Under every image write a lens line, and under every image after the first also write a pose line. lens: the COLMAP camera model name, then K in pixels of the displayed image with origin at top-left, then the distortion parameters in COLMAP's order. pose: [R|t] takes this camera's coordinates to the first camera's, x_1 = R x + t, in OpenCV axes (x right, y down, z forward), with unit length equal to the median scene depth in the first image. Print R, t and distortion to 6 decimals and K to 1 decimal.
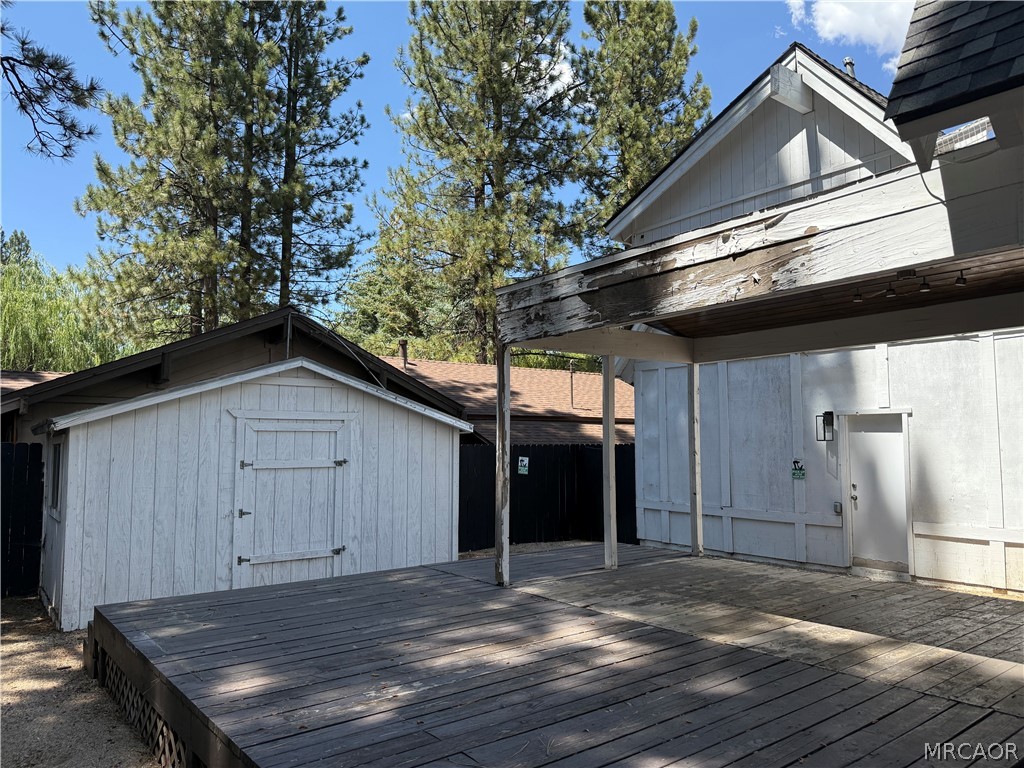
lens RADIAL K [[720.3, 0, 517.0], [0, 720.3, 381.5], [0, 0, 1]] dist [0.055076, -0.069333]
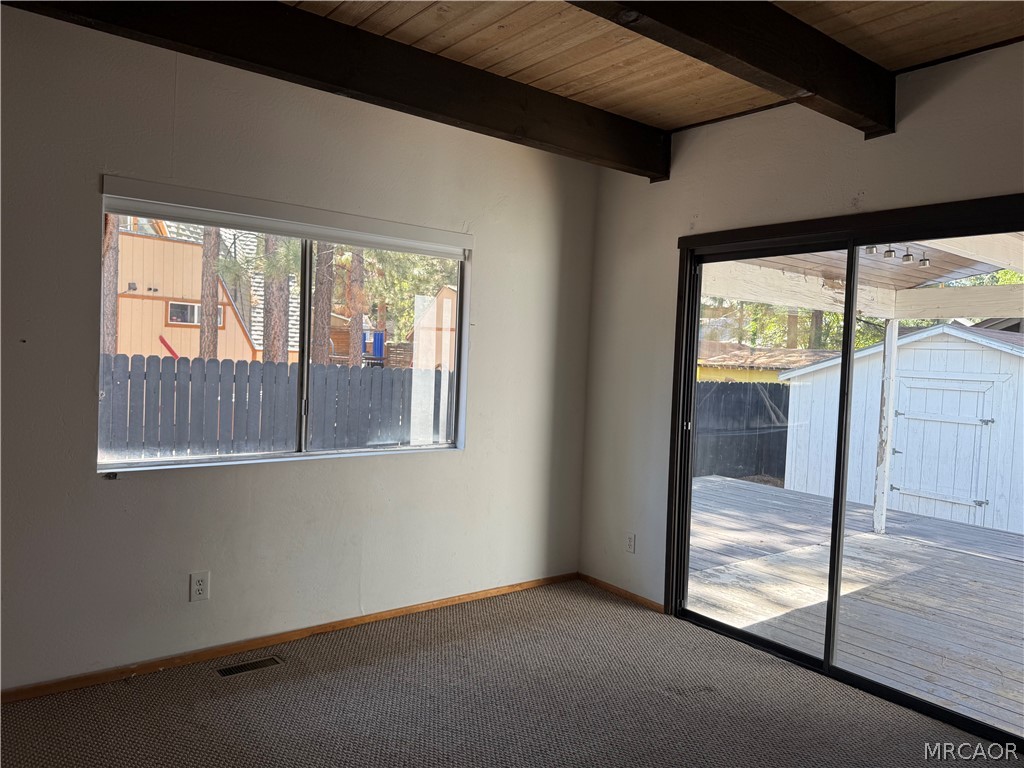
lens RADIAL K [[720.3, 0, 512.0], [0, 720.3, 383.5], [0, 0, 1]] dist [0.055076, -0.069333]
pose [[-0.004519, 0.044405, -0.999003, 1.696791], [0.045137, 0.998004, 0.044157, -0.043635], [0.998971, -0.044892, -0.006515, 0.665529]]
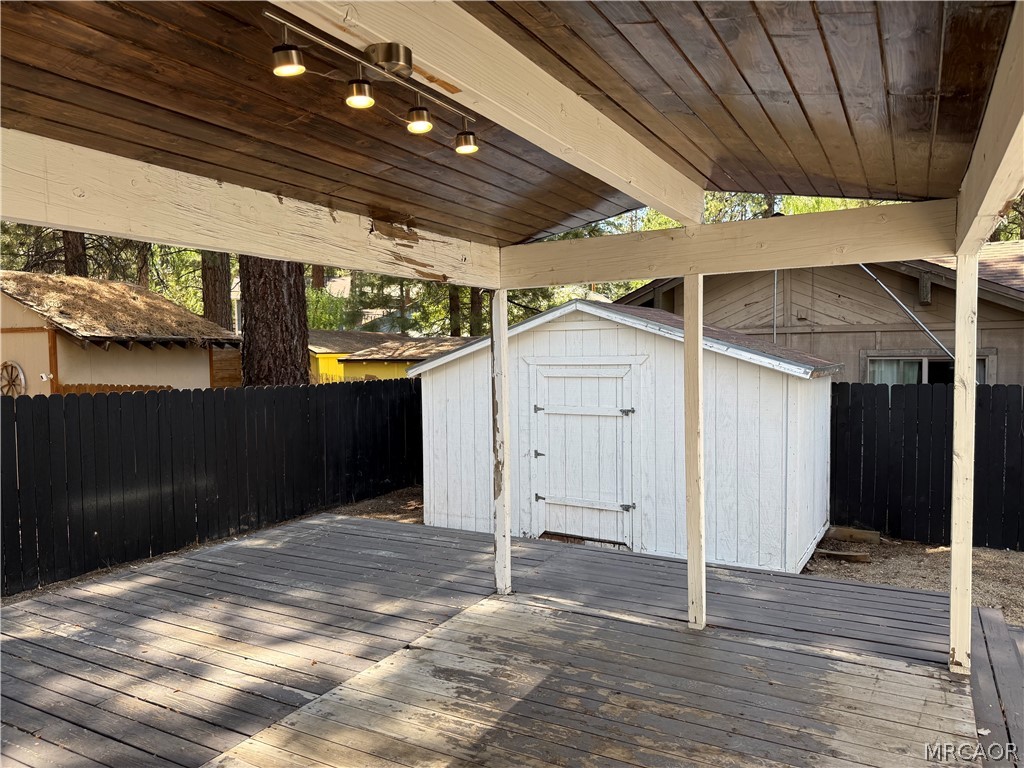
lens RADIAL K [[720.3, 0, 504.9], [0, 720.3, 381.9], [0, 0, 1]] dist [0.055076, -0.069333]
pose [[0.387229, 0.037084, -0.921238, 1.083646], [0.094101, 0.992383, 0.079503, -0.020585], [0.917169, -0.117475, 0.380790, 1.092677]]
